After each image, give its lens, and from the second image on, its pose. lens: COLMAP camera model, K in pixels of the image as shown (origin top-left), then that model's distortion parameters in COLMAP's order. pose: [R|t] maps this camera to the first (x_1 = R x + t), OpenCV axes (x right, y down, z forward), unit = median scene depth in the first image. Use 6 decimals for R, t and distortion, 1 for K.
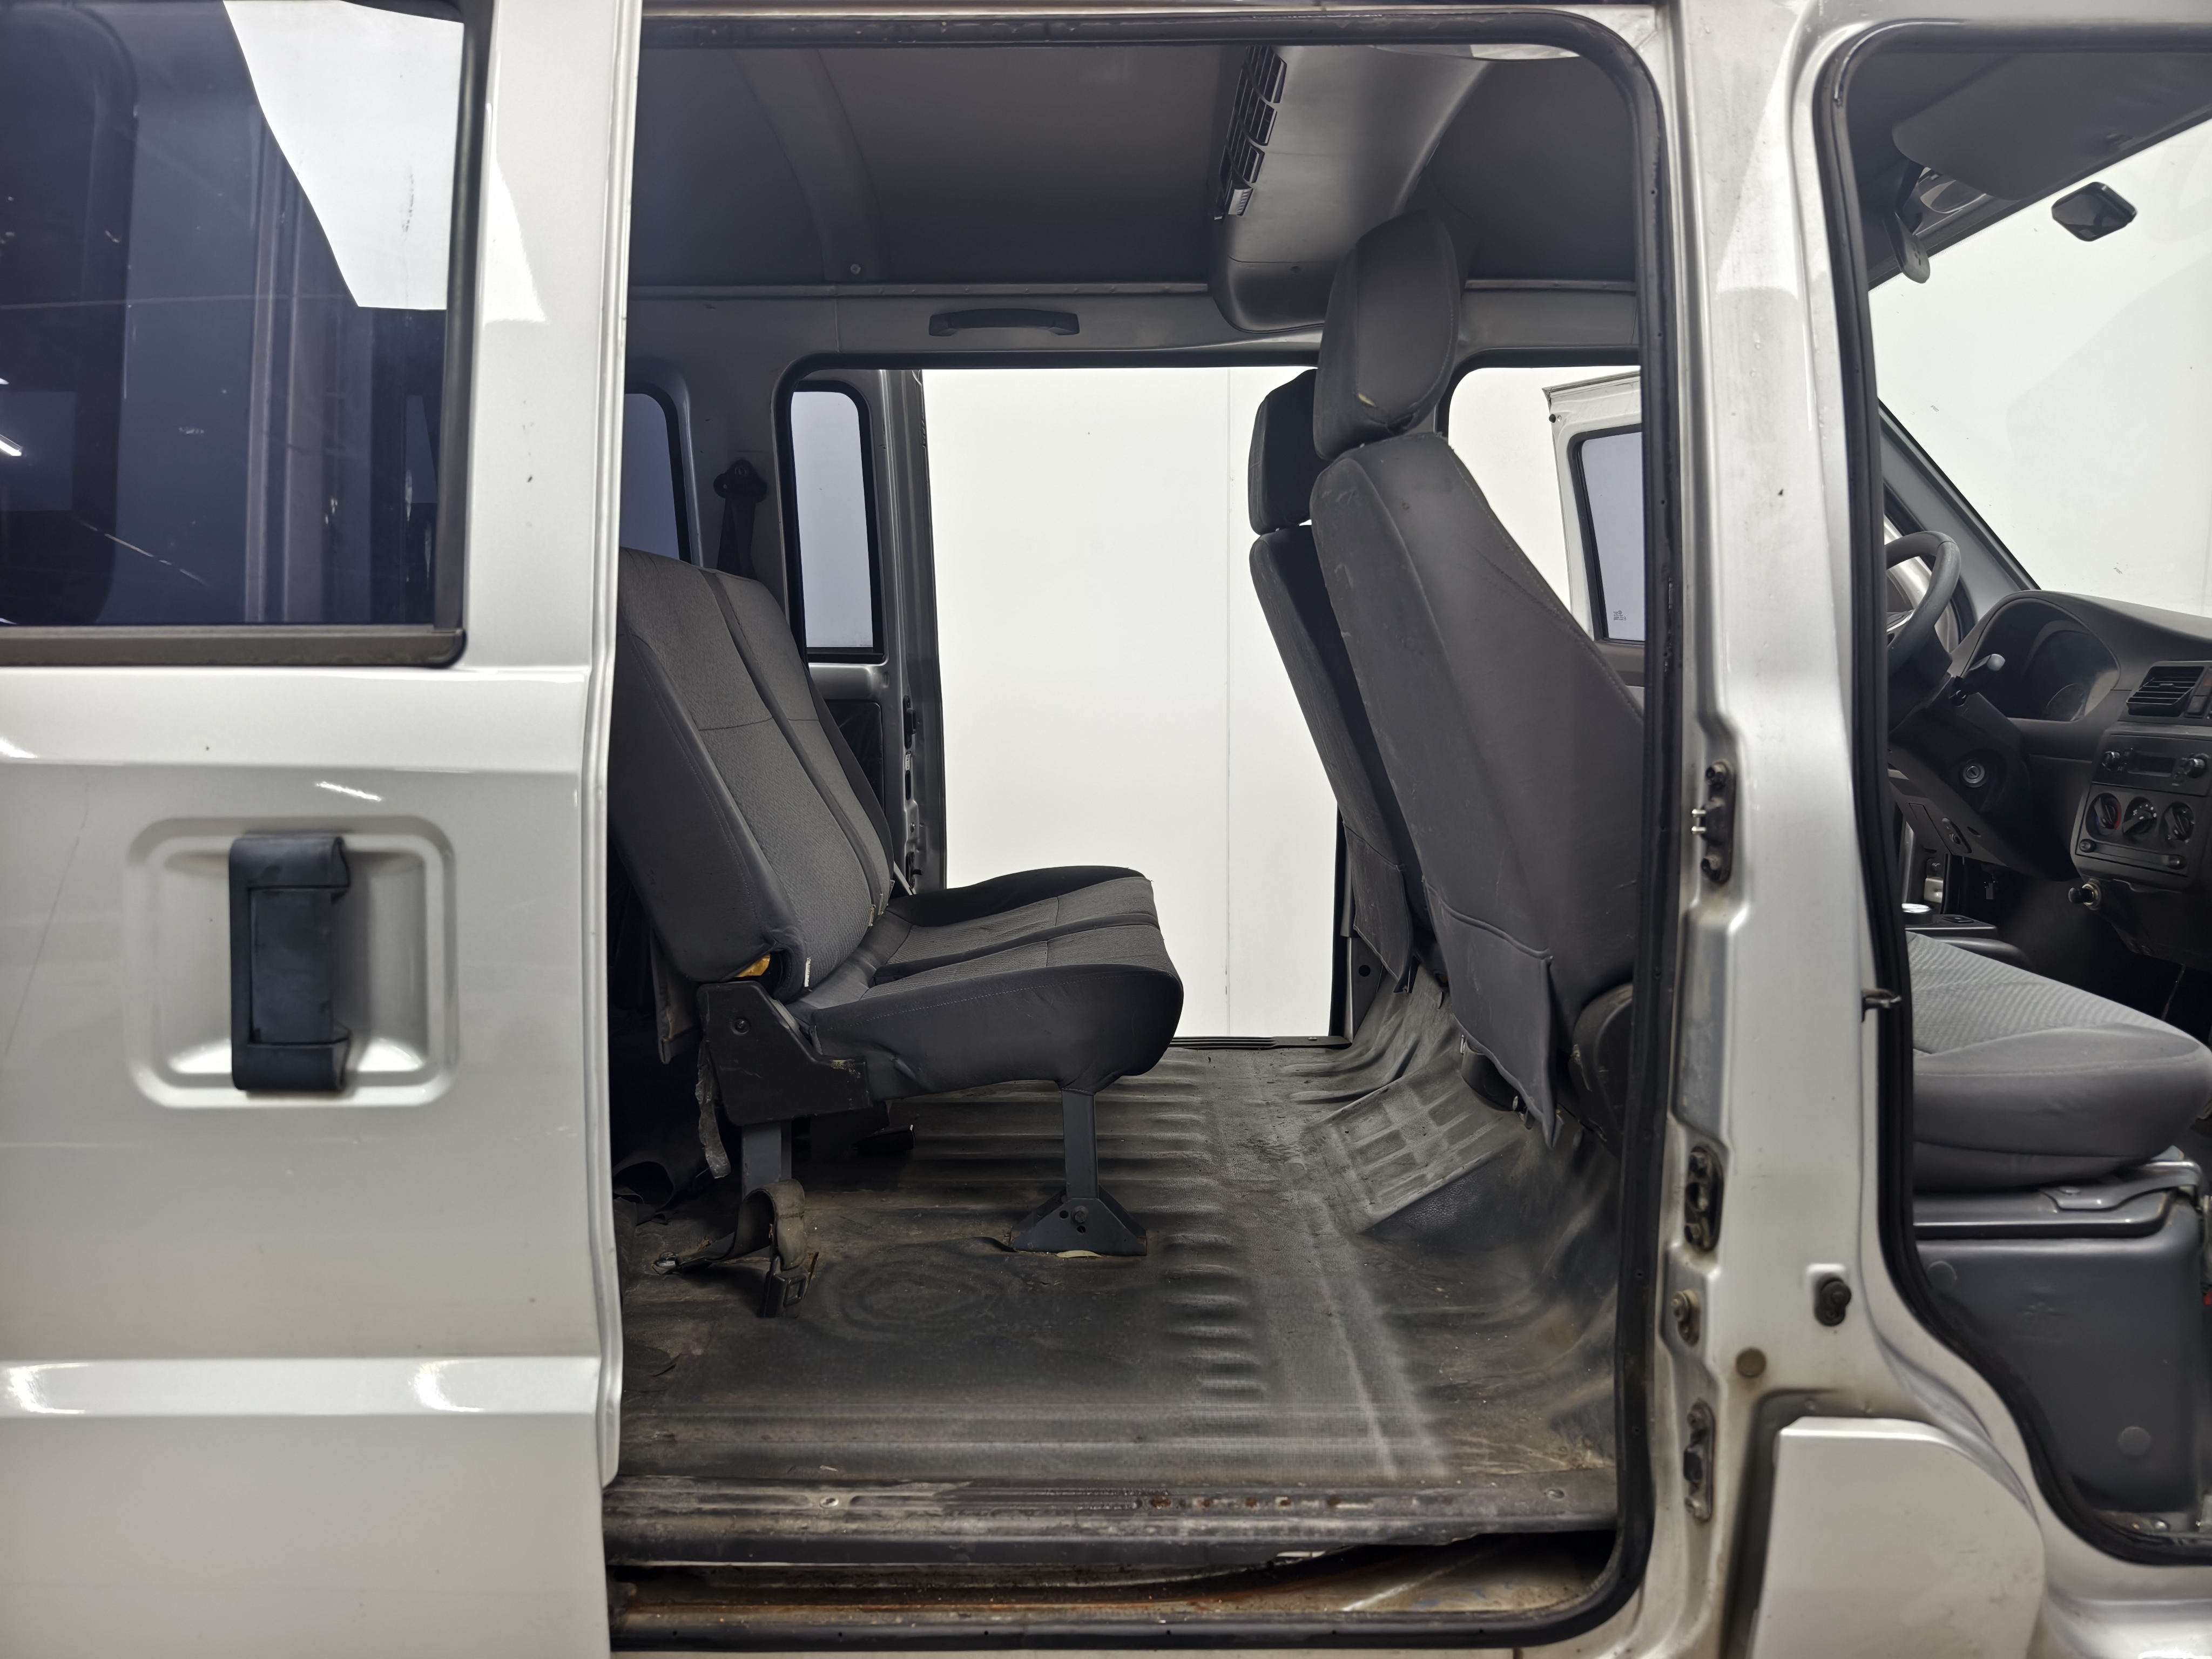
lens RADIAL K [[1426.5, 0, 1106.0], [0, 1426.5, 829.5], [0, 0, 1]] dist [0.024664, -0.027263]
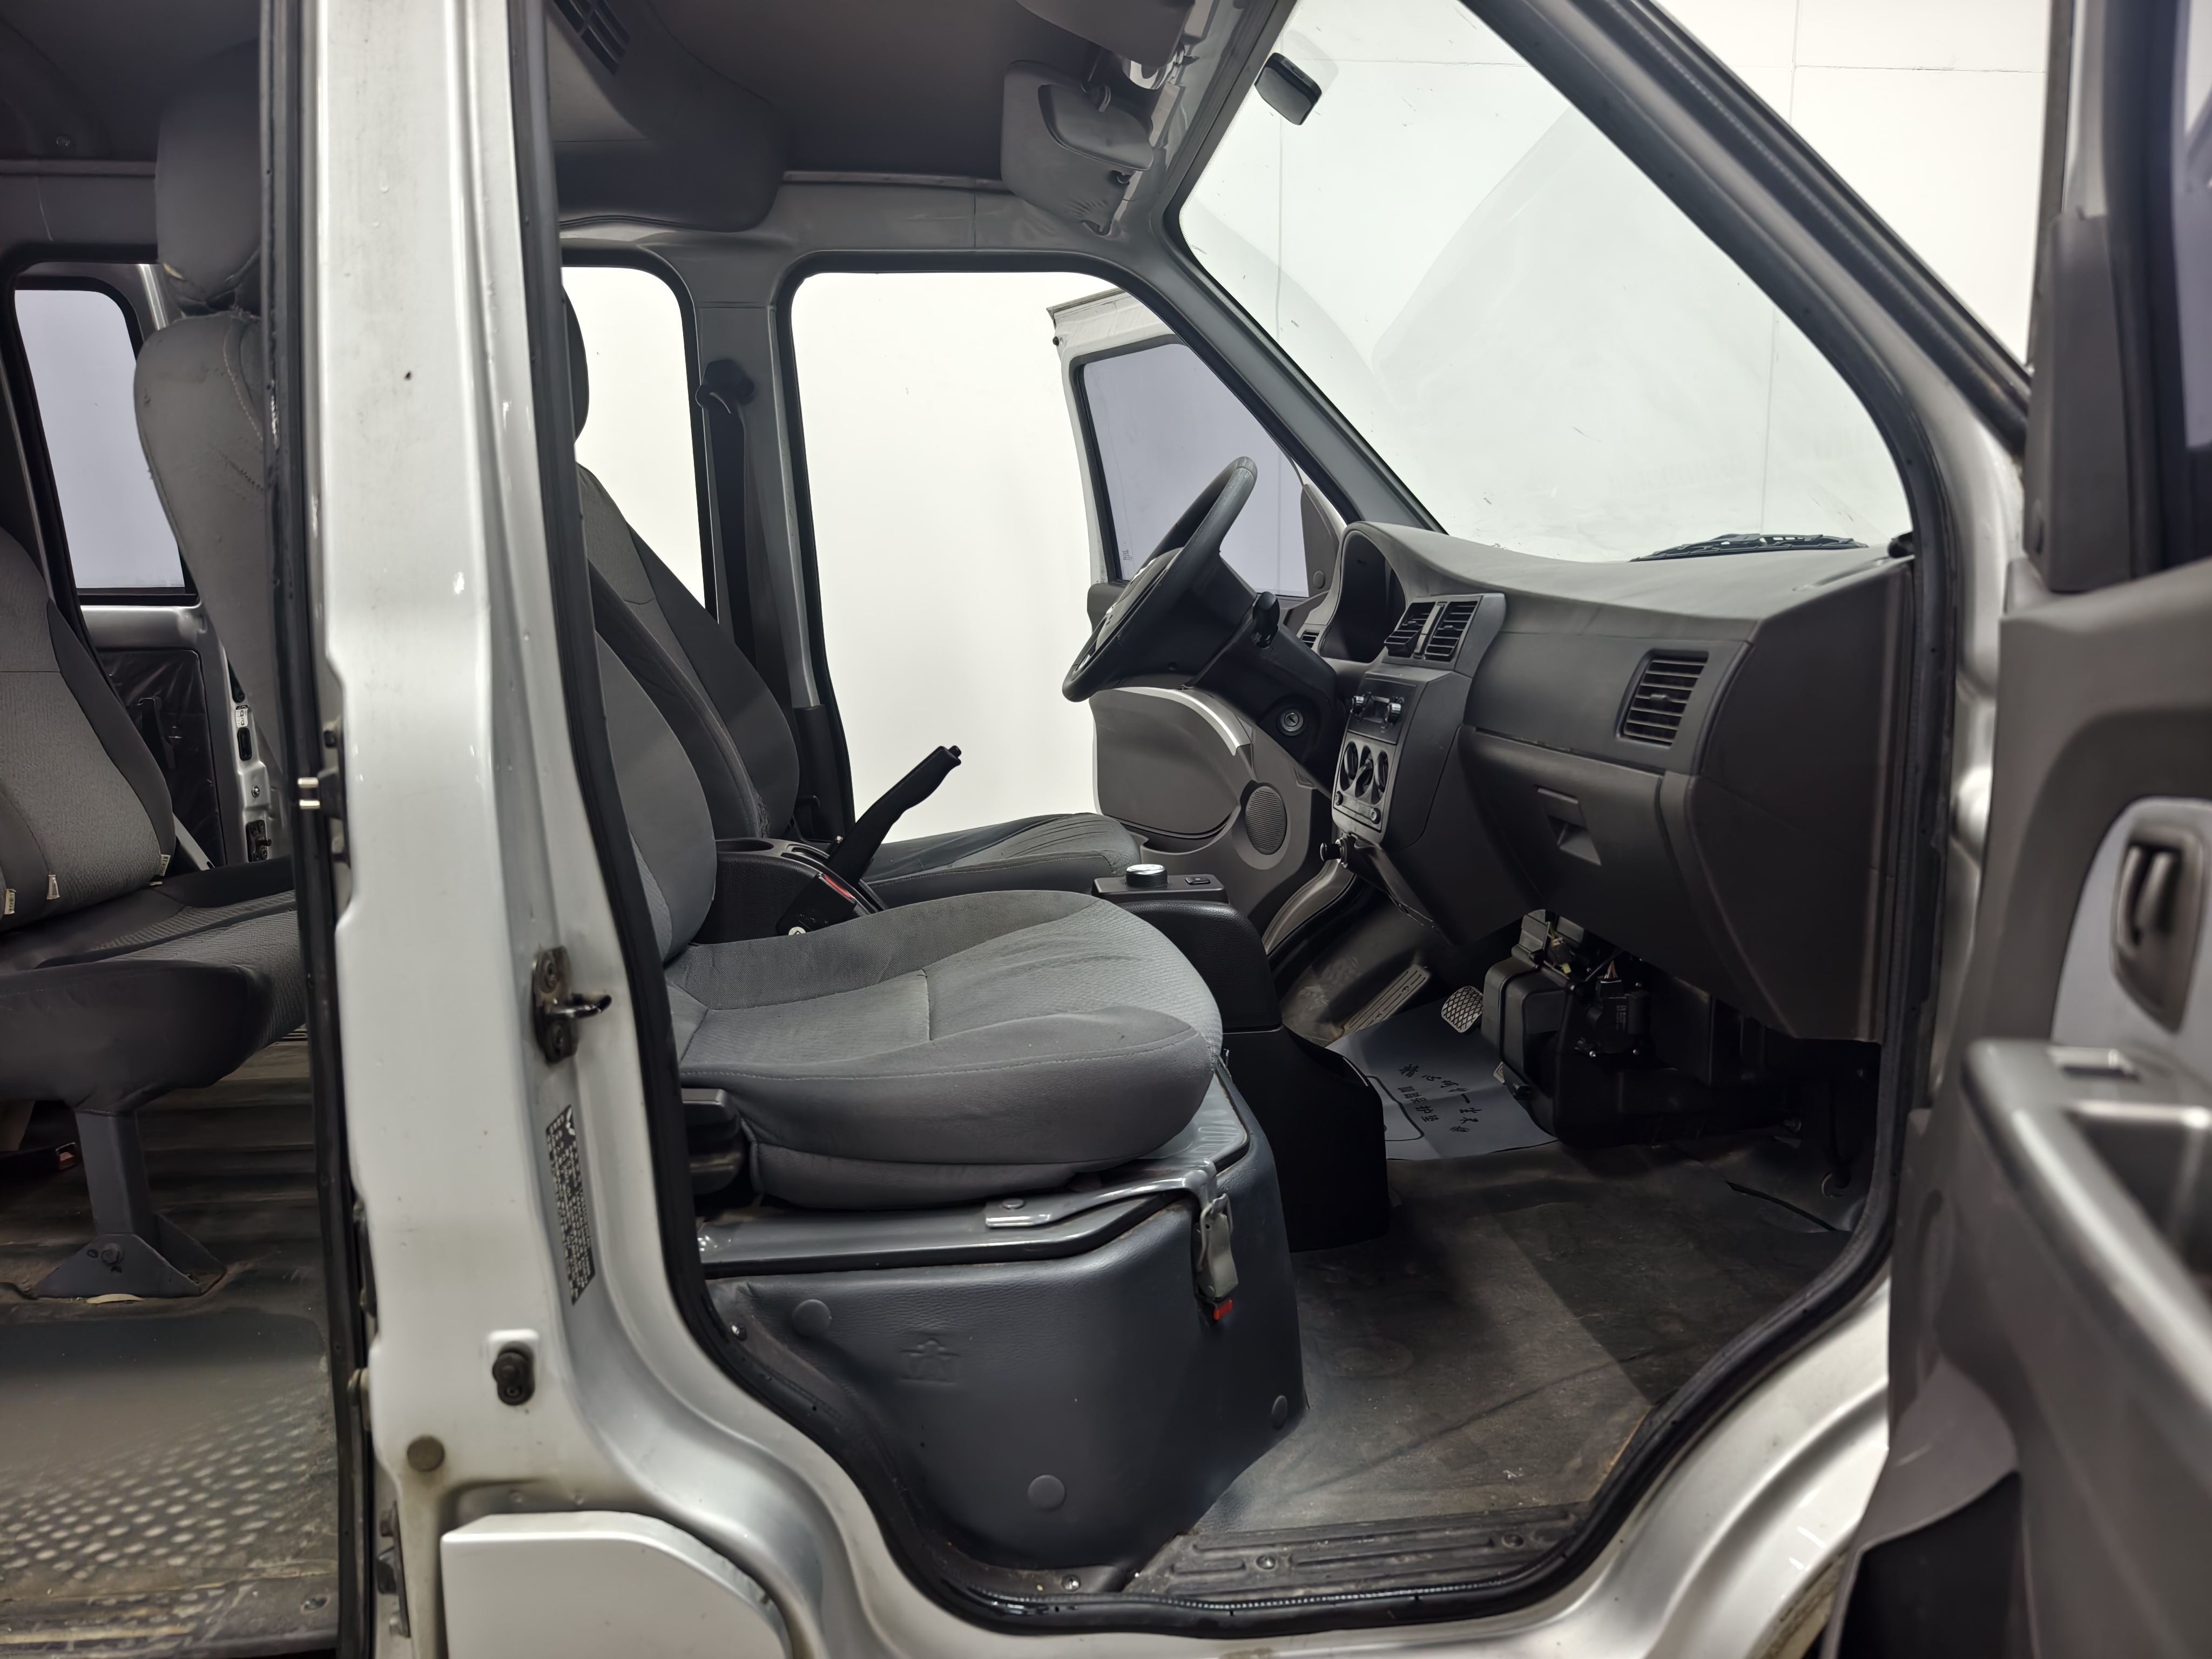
lens RADIAL K [[1426.5, 0, 1106.0], [0, 1426.5, 829.5], [0, 0, 1]] dist [0.024664, -0.027263]
pose [[0.995886, -0.017579, 0.088894, 0.454087], [0.014350, 0.999218, 0.036833, -0.004670], [-0.089472, -0.035405, 0.995360, 0.097247]]
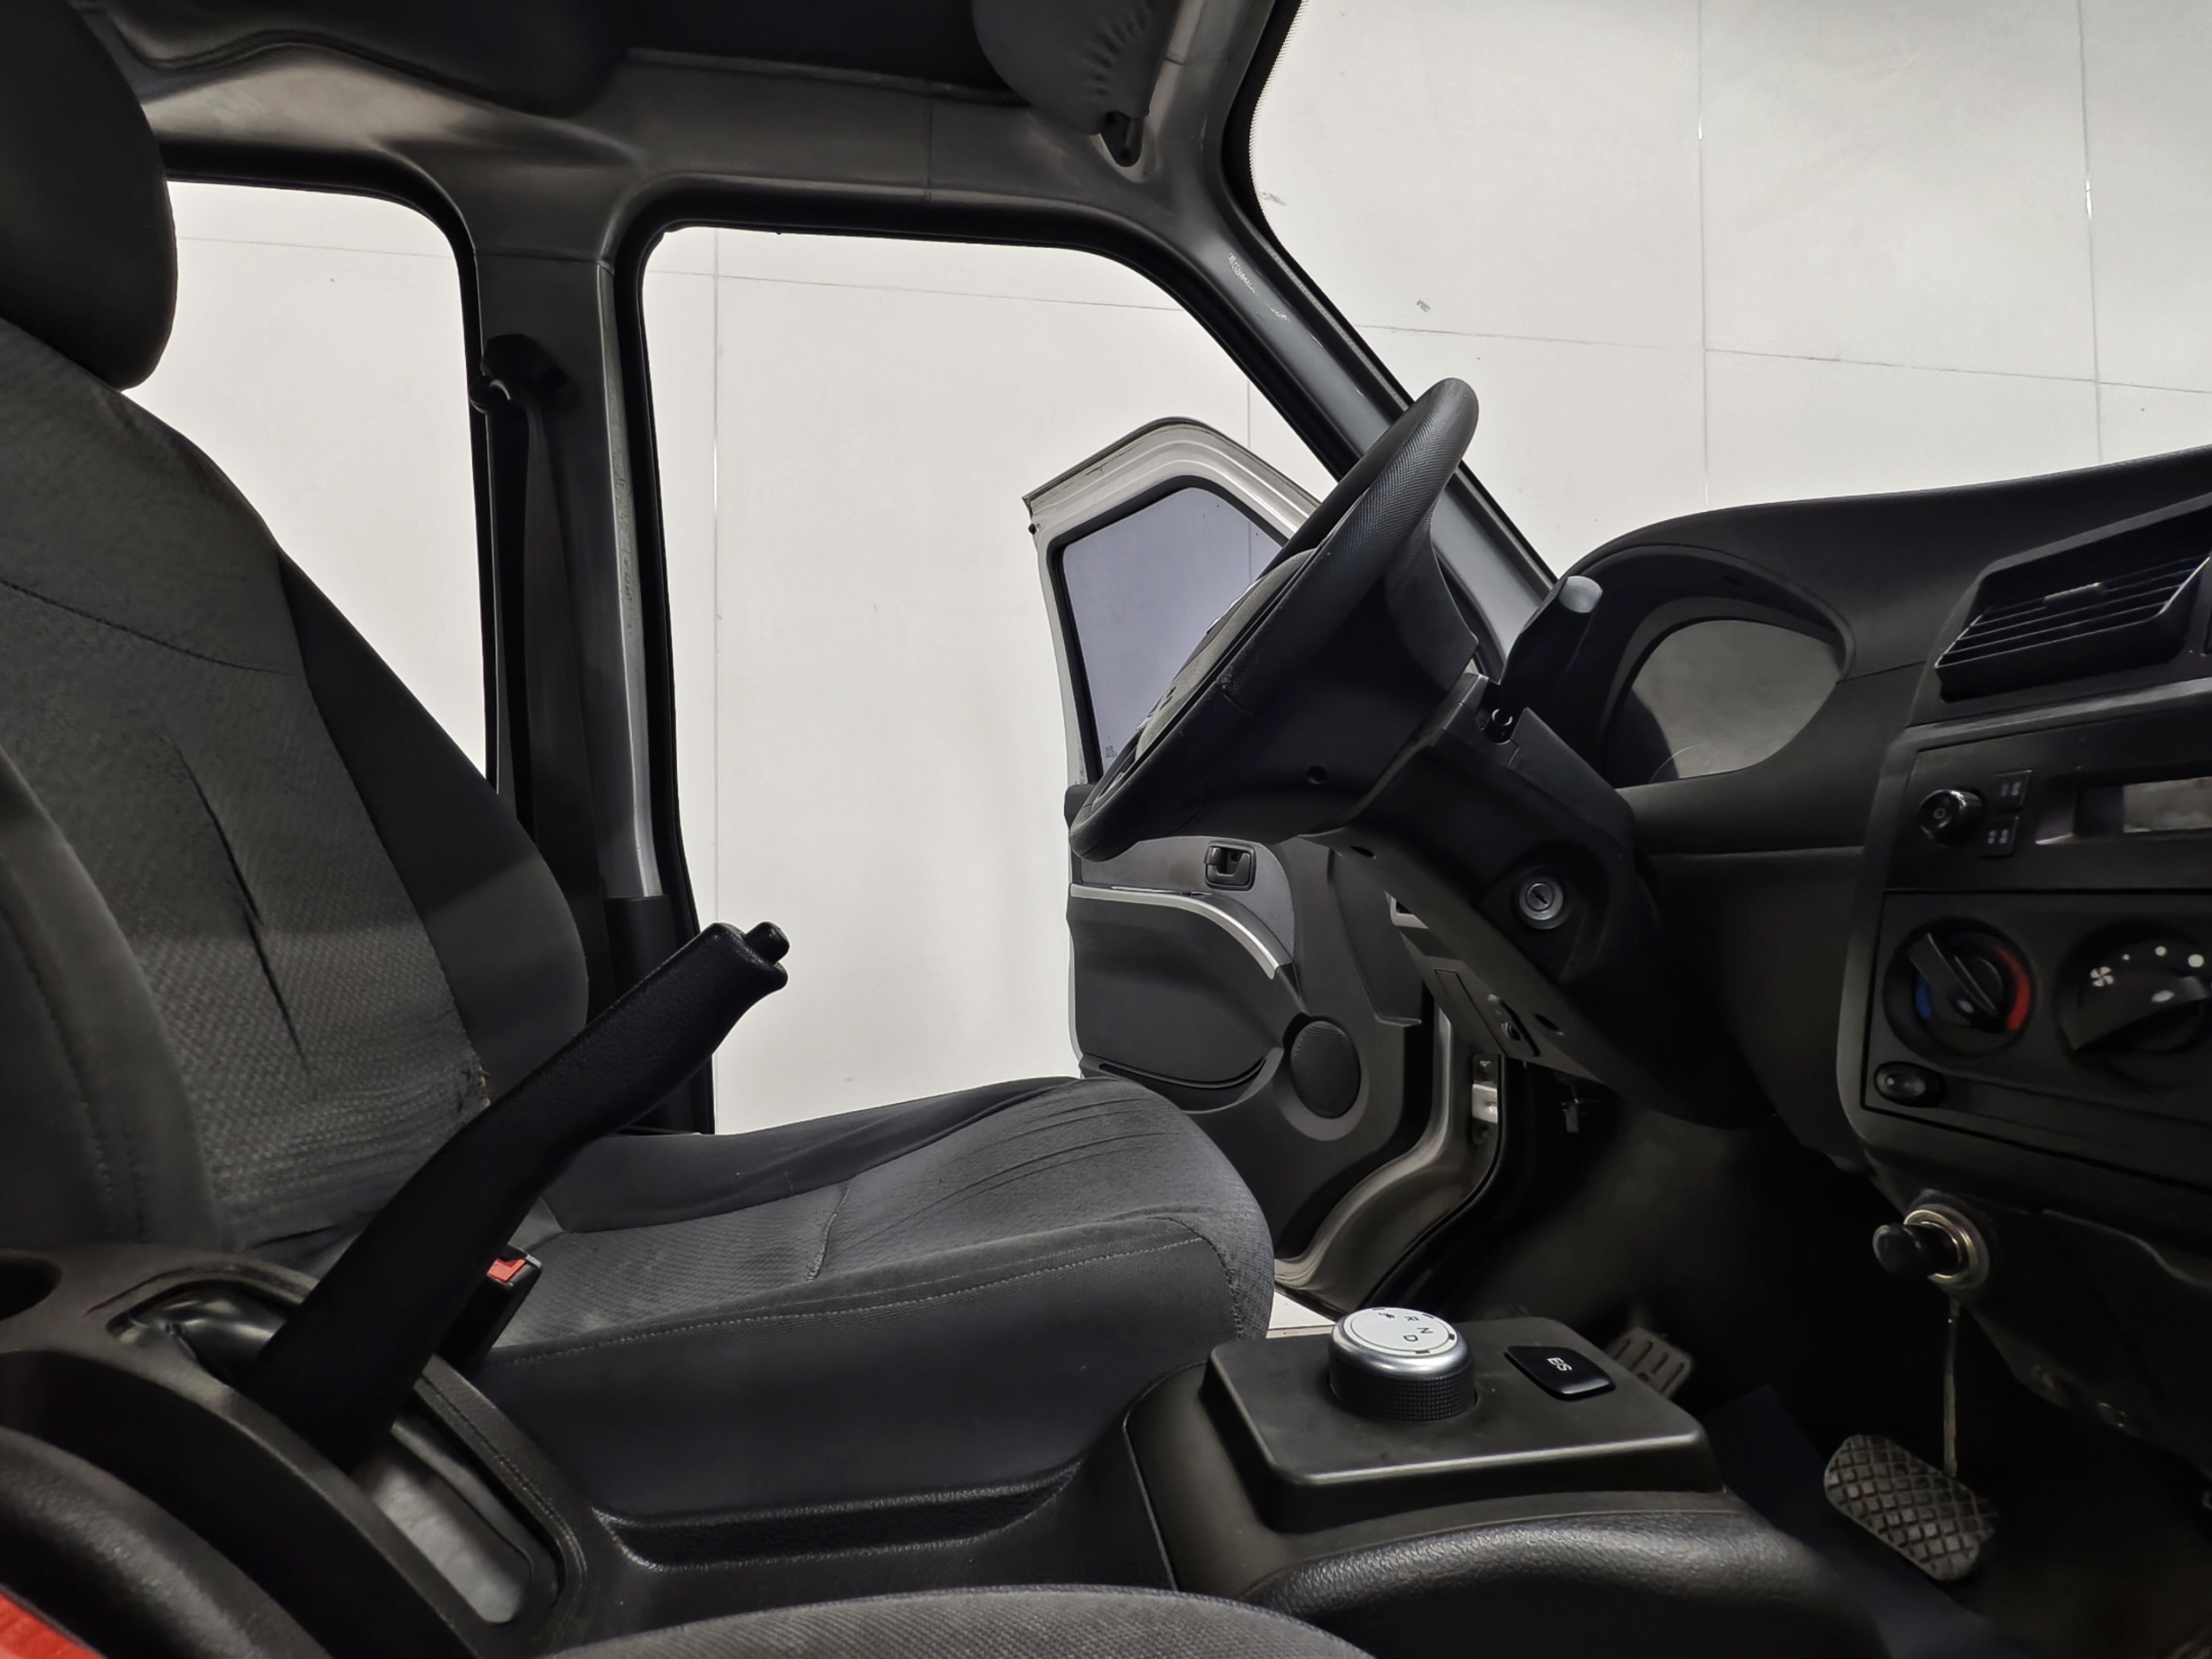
lens RADIAL K [[965.5, 0, 1106.0], [0, 965.5, 829.5], [0, 0, 1]] dist [0.000640, -0.000018]
pose [[0.988091, 0.011497, 0.153439, 0.476436], [0.015709, 0.984456, -0.174927, -0.009937], [-0.153065, 0.175254, 0.972552, 0.813273]]
